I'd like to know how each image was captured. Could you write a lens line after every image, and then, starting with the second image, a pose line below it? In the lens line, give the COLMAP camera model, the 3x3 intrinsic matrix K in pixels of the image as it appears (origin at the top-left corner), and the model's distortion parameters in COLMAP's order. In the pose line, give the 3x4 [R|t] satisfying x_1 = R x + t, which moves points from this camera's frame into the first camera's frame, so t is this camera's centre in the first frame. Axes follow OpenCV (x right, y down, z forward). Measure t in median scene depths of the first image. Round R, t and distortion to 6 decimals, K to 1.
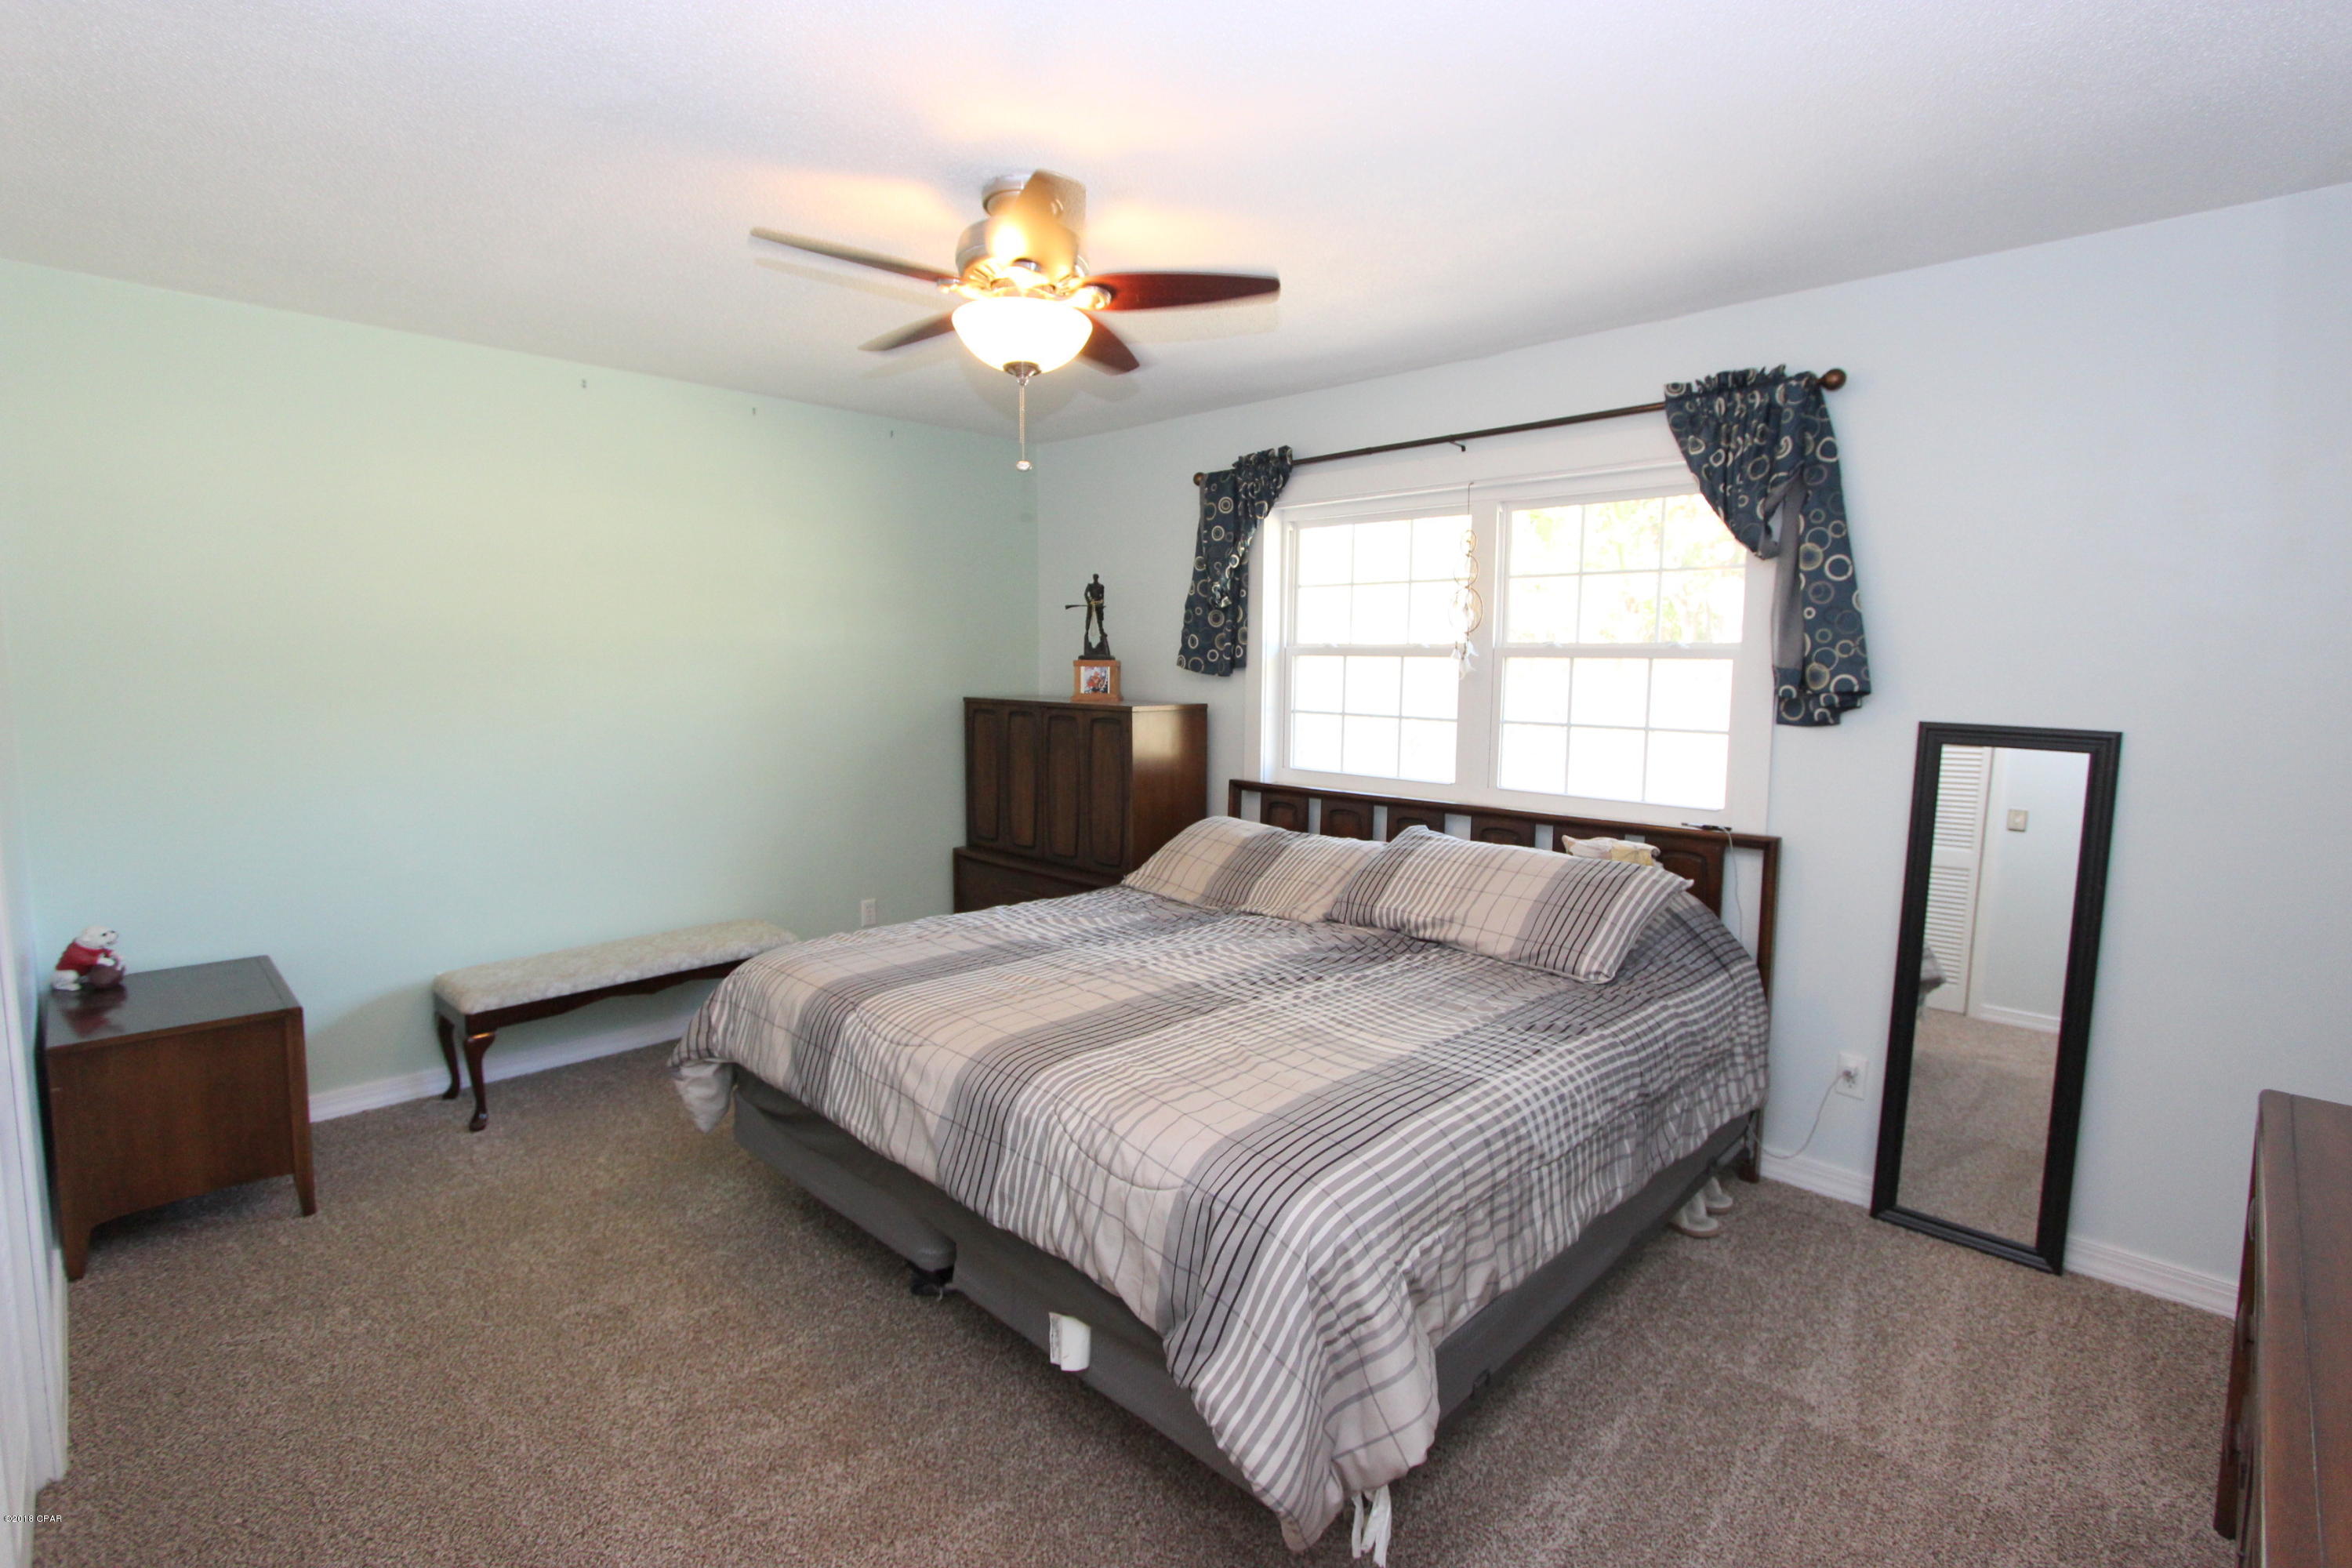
lens RADIAL K [[1095.9, 0, 1193.1], [0, 1095.9, 784.9], [0, 0, 1]] dist [-0.018259, 0.001239]
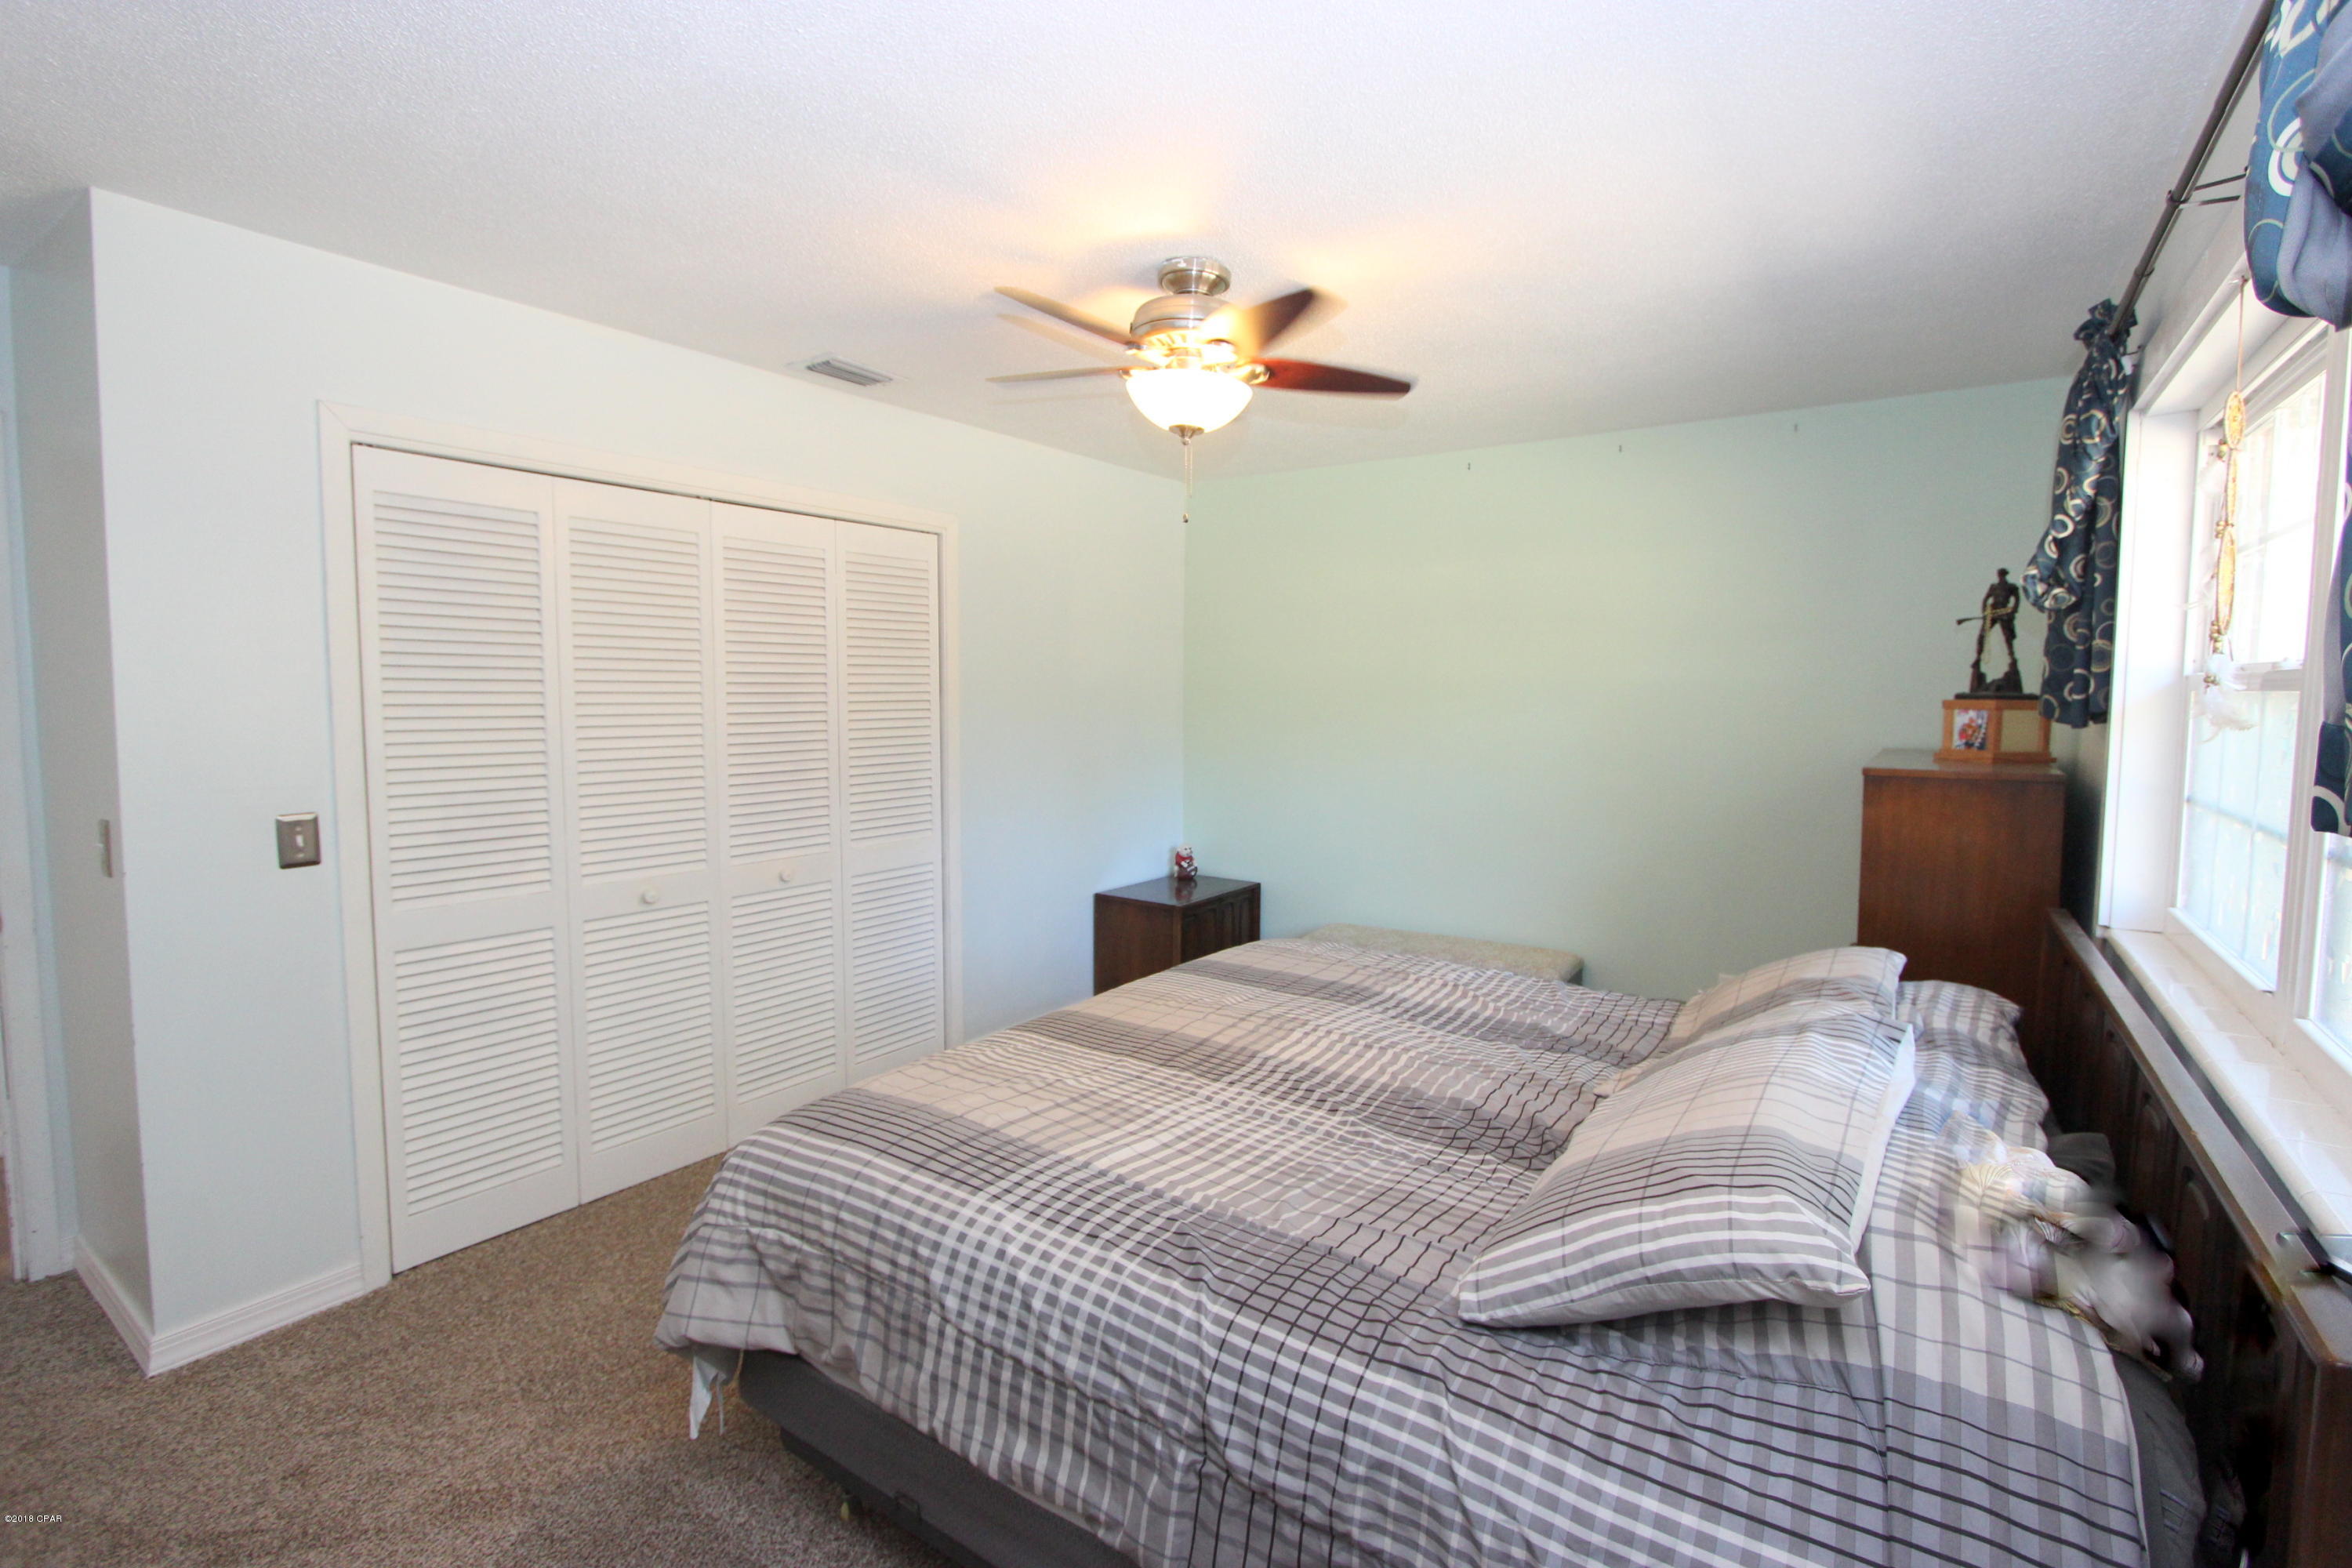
lens RADIAL K [[1095.9, 0, 1193.9], [0, 1095.9, 771.4], [0, 0, 1]] dist [-0.018259, 0.001239]
pose [[0.157957, 0.065897, -0.985245, 0.984274], [-0.117123, 0.991977, 0.047570, -0.096528], [0.980475, 0.107881, 0.164408, 0.892338]]
